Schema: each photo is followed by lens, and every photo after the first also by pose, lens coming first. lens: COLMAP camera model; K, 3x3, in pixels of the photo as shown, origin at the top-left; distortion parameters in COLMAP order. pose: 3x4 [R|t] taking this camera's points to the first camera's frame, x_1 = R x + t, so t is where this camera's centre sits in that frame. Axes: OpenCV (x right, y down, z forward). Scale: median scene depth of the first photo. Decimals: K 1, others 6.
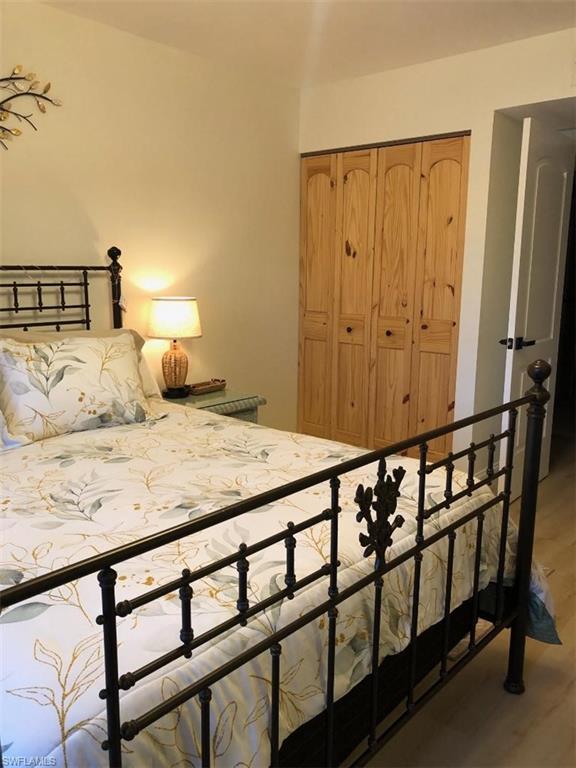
lens RADIAL K [[632.5, 0, 285.0], [0, 632.5, 381.3], [0, 0, 1]] dist [0.010806, 0.005740]
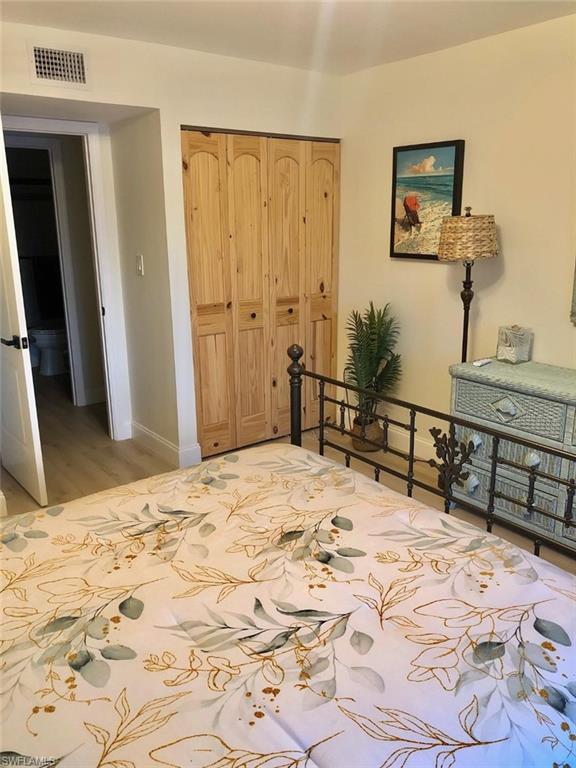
lens RADIAL K [[632.5, 0, 285.0], [0, 632.5, 381.3], [0, 0, 1]] dist [0.010806, 0.005740]
pose [[0.198157, -0.264355, 0.943849, -0.926603], [0.190024, 0.955035, 0.227593, -0.277218], [-0.961574, 0.134254, 0.239480, 0.693430]]
